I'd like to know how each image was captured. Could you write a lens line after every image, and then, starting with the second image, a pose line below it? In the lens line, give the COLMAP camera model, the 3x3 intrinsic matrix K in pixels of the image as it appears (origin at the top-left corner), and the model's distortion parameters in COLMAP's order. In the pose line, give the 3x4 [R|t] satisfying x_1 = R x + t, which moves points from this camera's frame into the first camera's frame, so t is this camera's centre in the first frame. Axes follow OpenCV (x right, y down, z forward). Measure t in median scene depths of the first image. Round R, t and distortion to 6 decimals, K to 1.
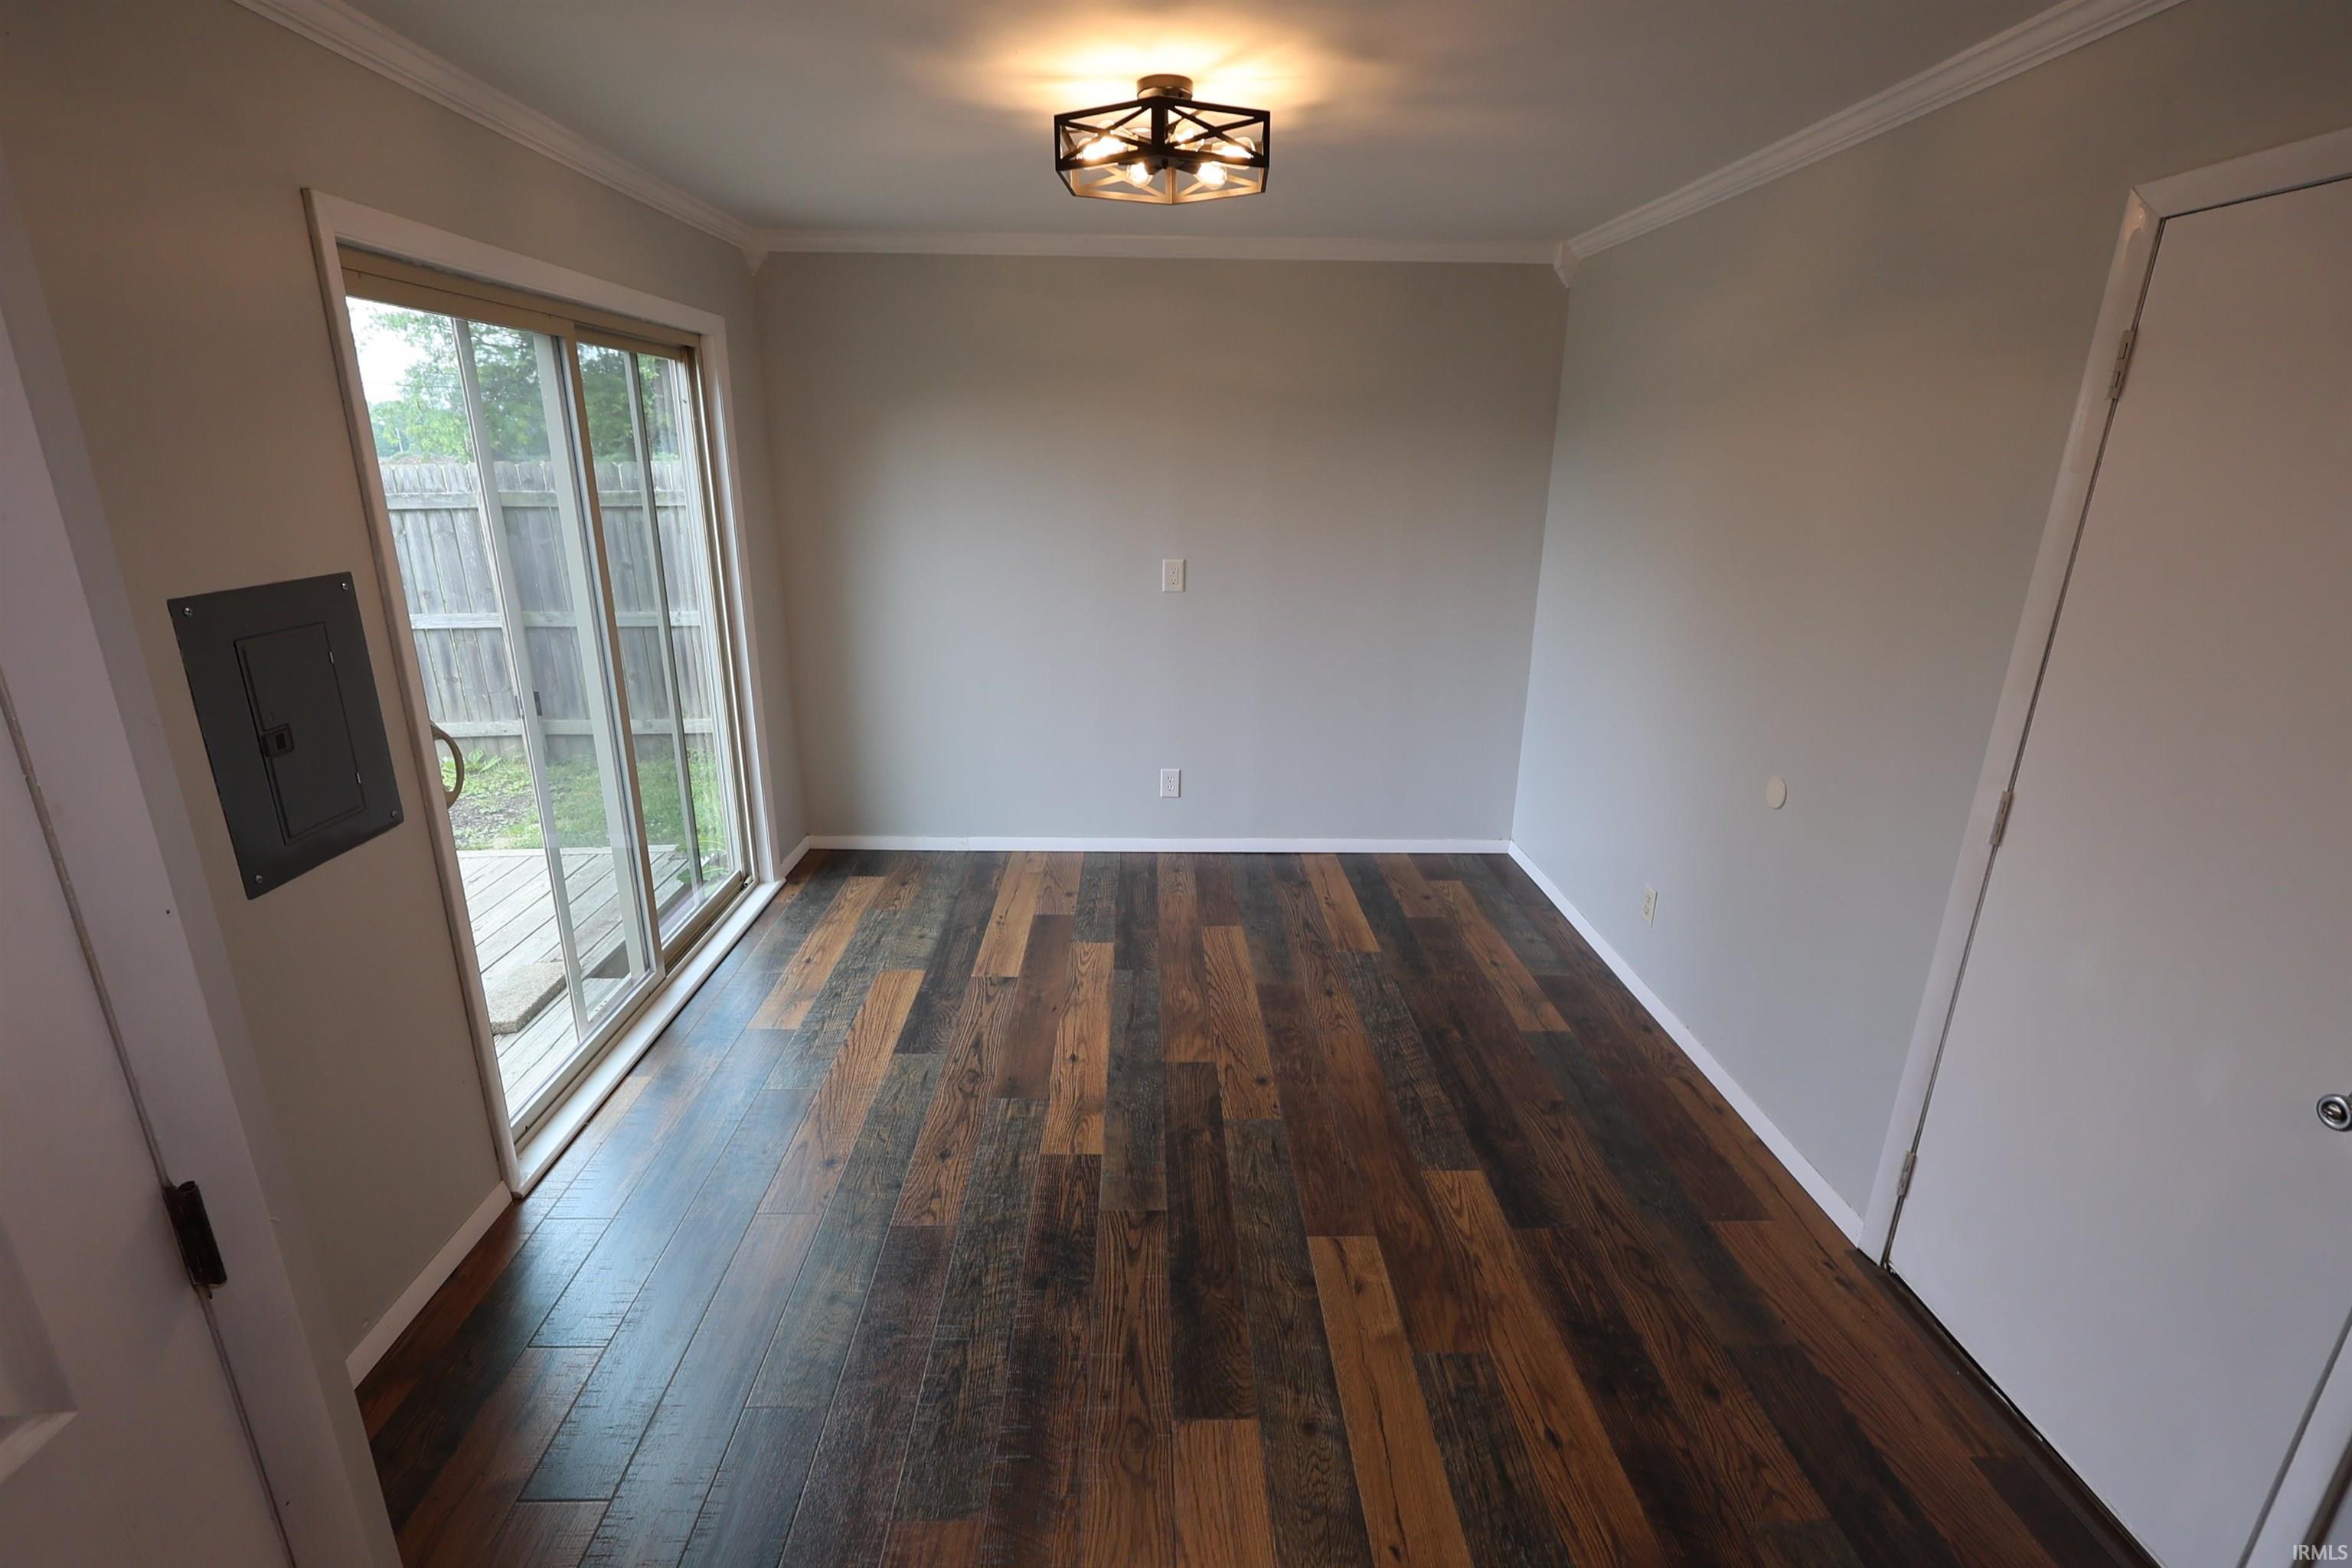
lens RADIAL K [[1085.1, 0, 1166.3], [0, 1085.1, 787.9], [0, 0, 1]] dist [-0.000124, 0.000734]
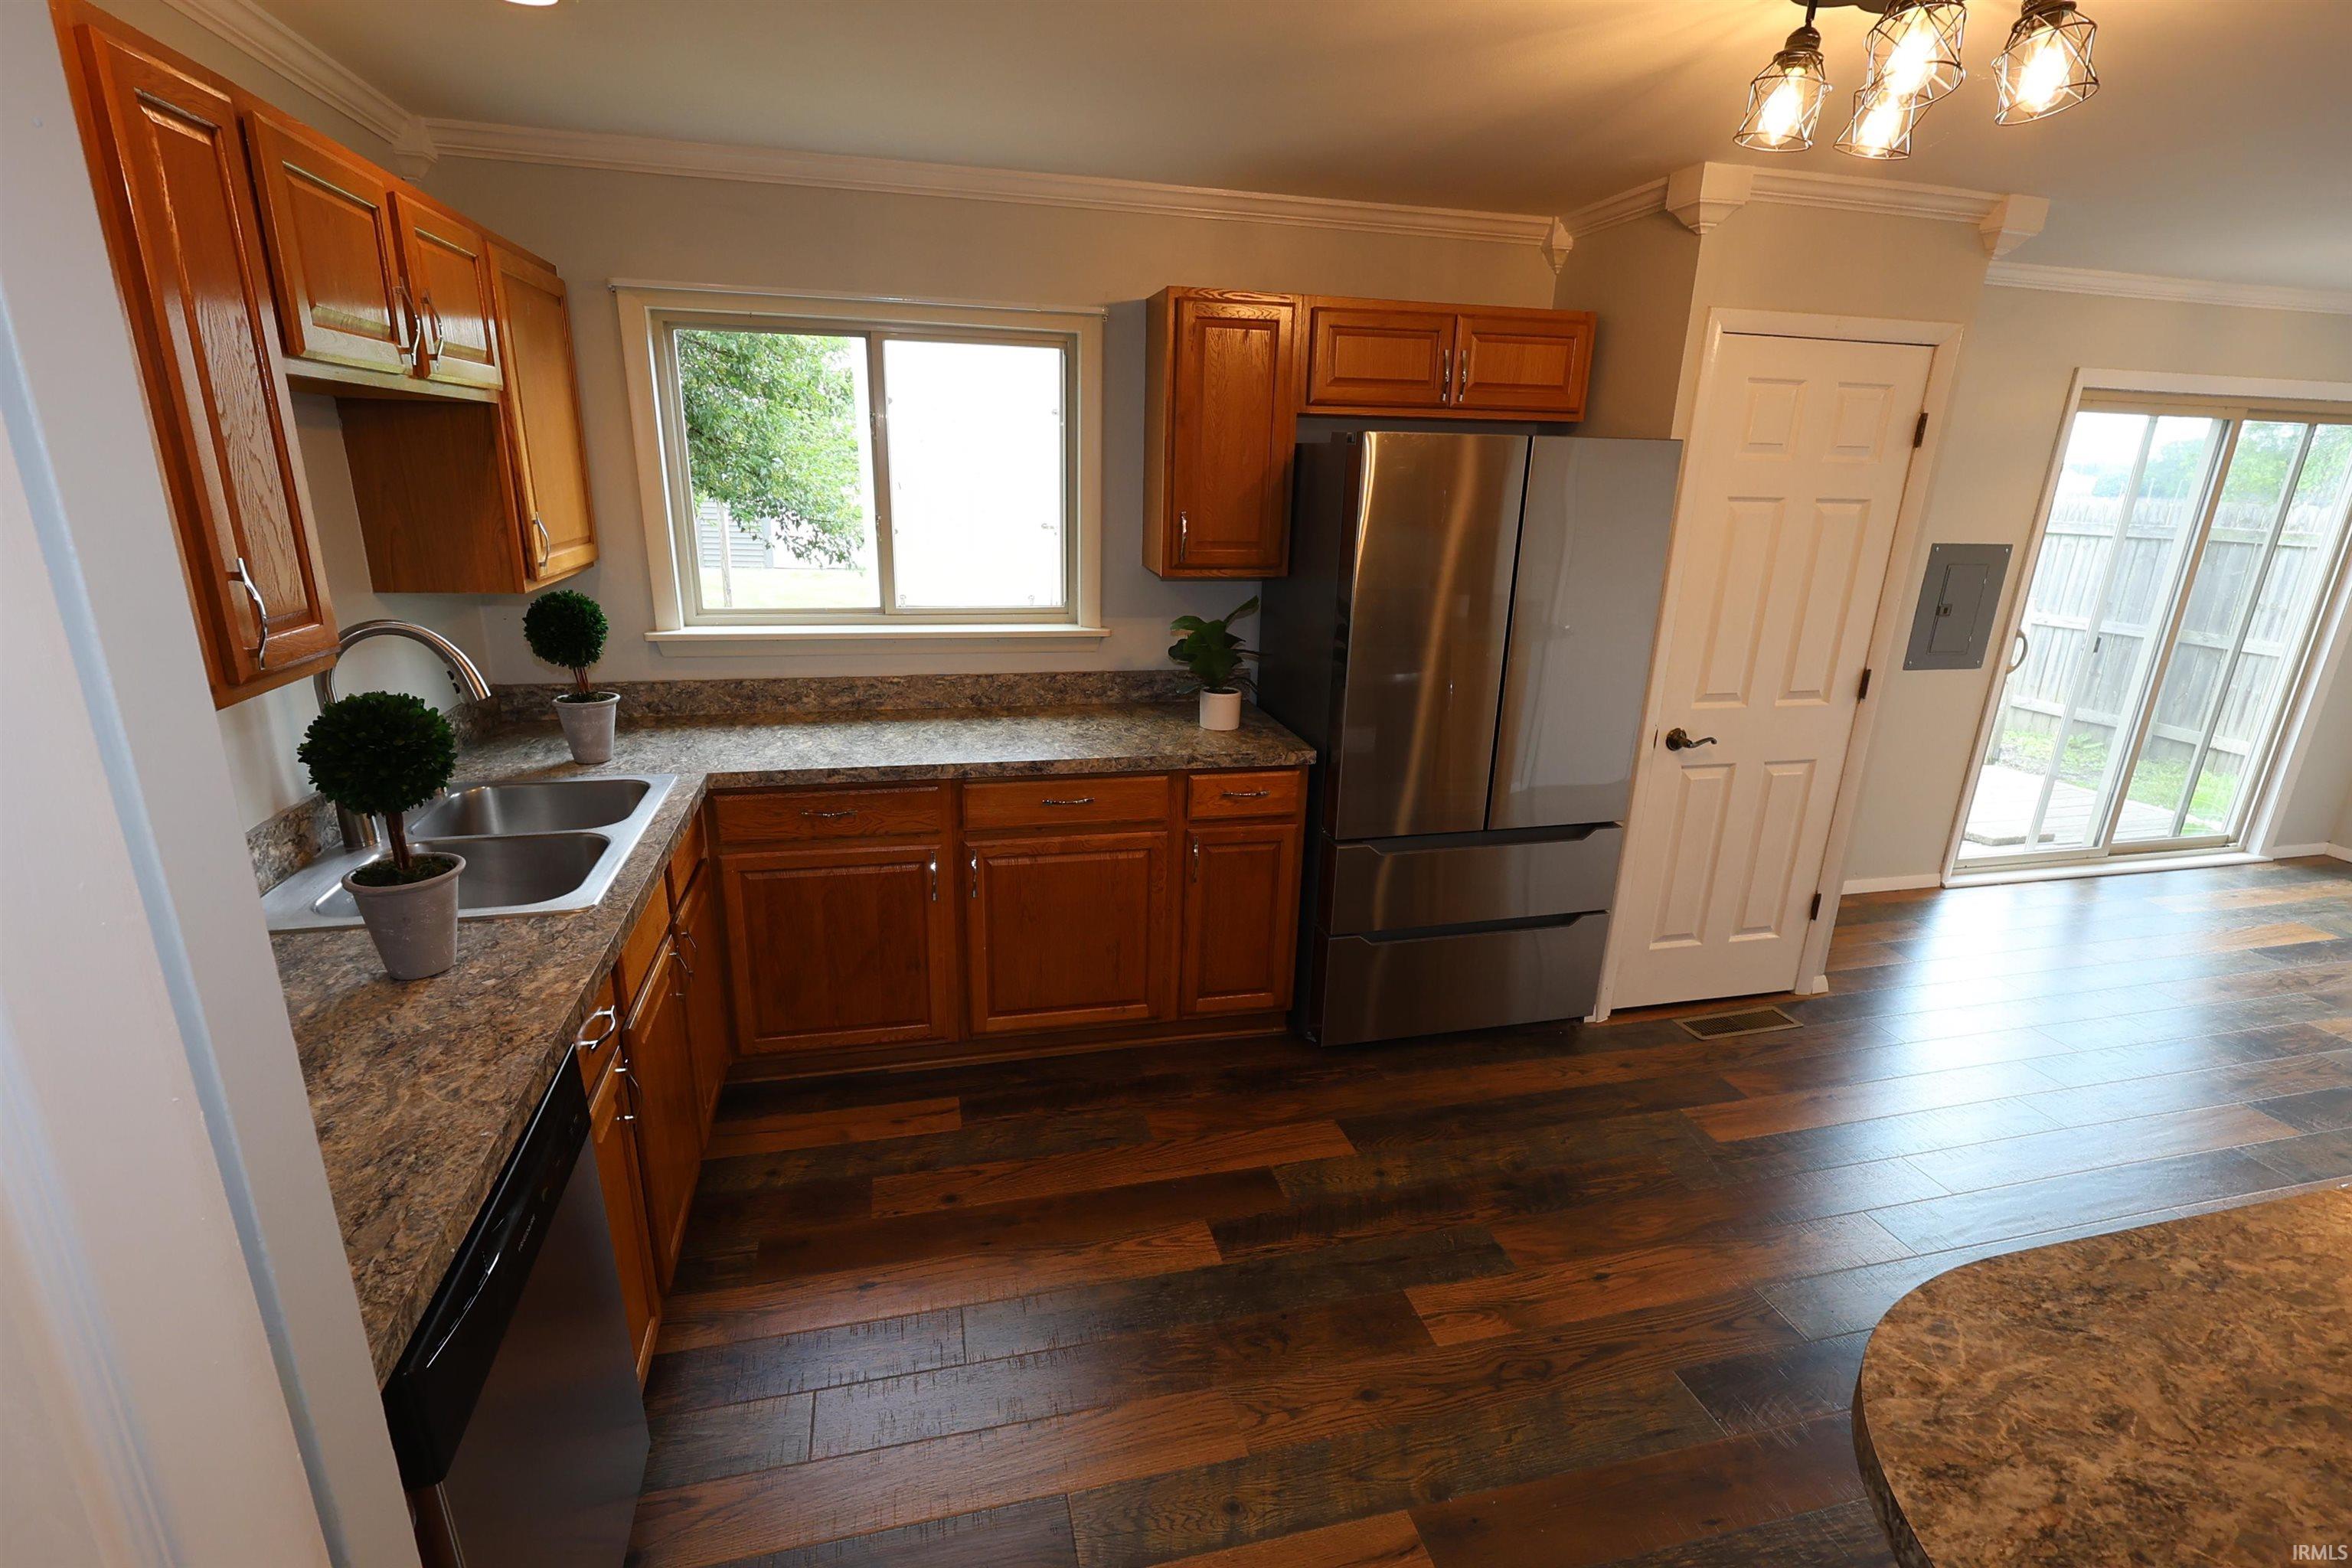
lens RADIAL K [[1075.8, 0, 1174.5], [0, 1075.8, 790.9], [0, 0, 1]] dist [-0.002653, 0.000690]
pose [[0.220360, 0.292544, -0.930516, 0.829661], [-0.317327, 0.923573, 0.215213, 0.265812], [0.922358, 0.247854, 0.296350, -0.854351]]
